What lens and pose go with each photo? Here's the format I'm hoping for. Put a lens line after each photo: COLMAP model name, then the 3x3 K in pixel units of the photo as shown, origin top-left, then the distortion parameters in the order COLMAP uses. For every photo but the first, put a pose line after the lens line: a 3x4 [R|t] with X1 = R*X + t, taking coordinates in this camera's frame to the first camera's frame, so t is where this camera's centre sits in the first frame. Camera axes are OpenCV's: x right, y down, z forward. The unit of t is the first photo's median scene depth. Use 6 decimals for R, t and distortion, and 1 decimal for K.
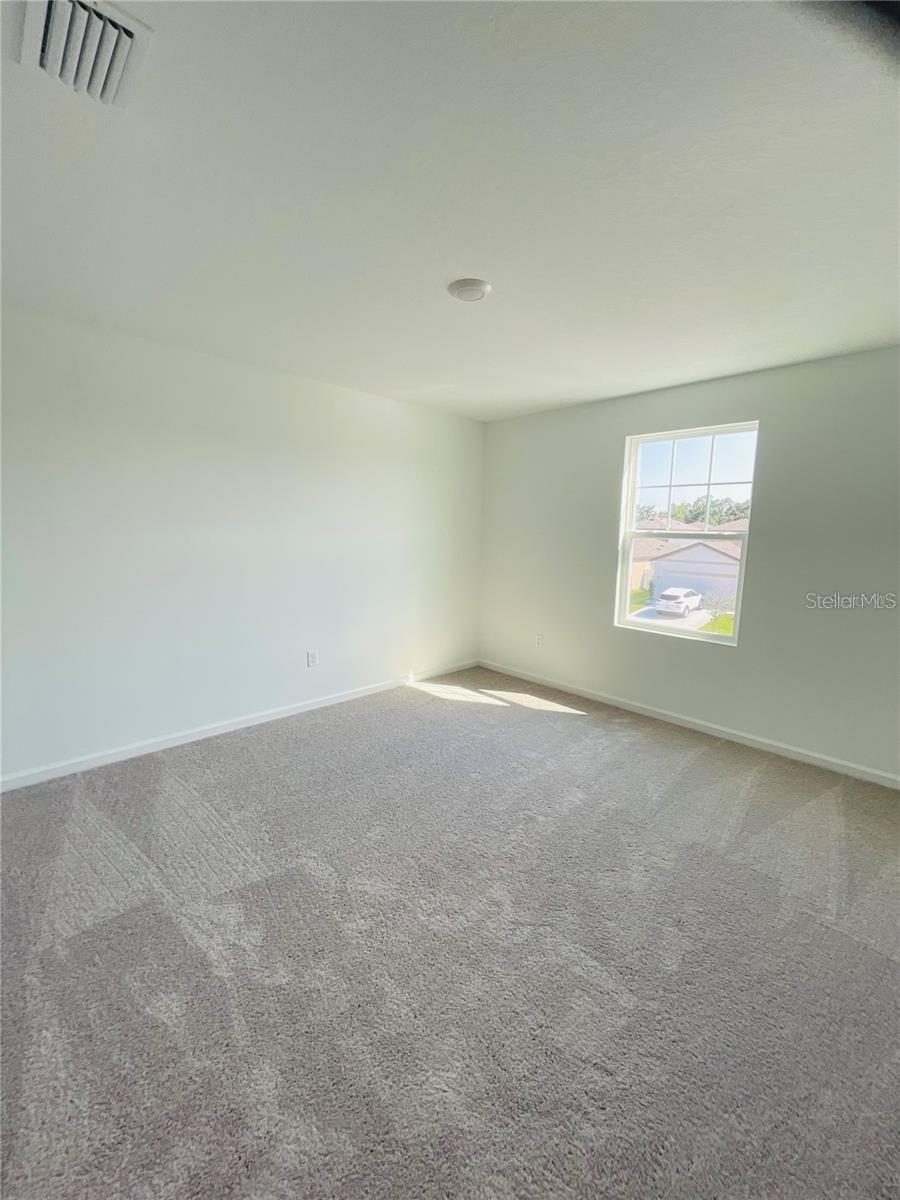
lens RADIAL K [[480.3, 0, 450.0], [0, 480.3, 600.0], [0, 0, 1]] dist [0.000257, 0.000057]
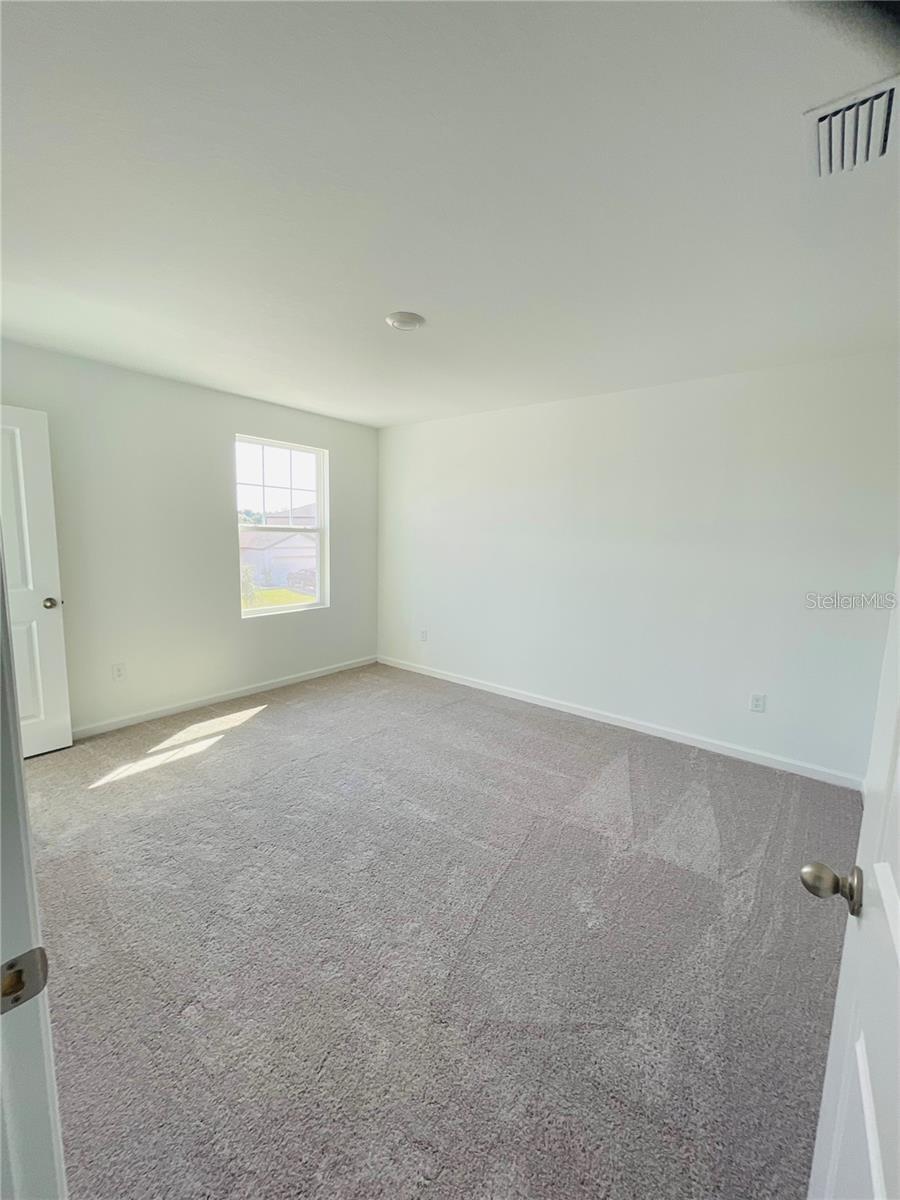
lens RADIAL K [[485.9, 0, 453.5], [0, 485.9, 593.4], [0, 0, 1]] dist [-0.000578, 0.000065]
pose [[-0.129461, -0.156854, 0.979100, -0.751659], [0.106373, 0.979515, 0.170985, -0.133269], [-0.985862, 0.126286, -0.110124, 0.690827]]
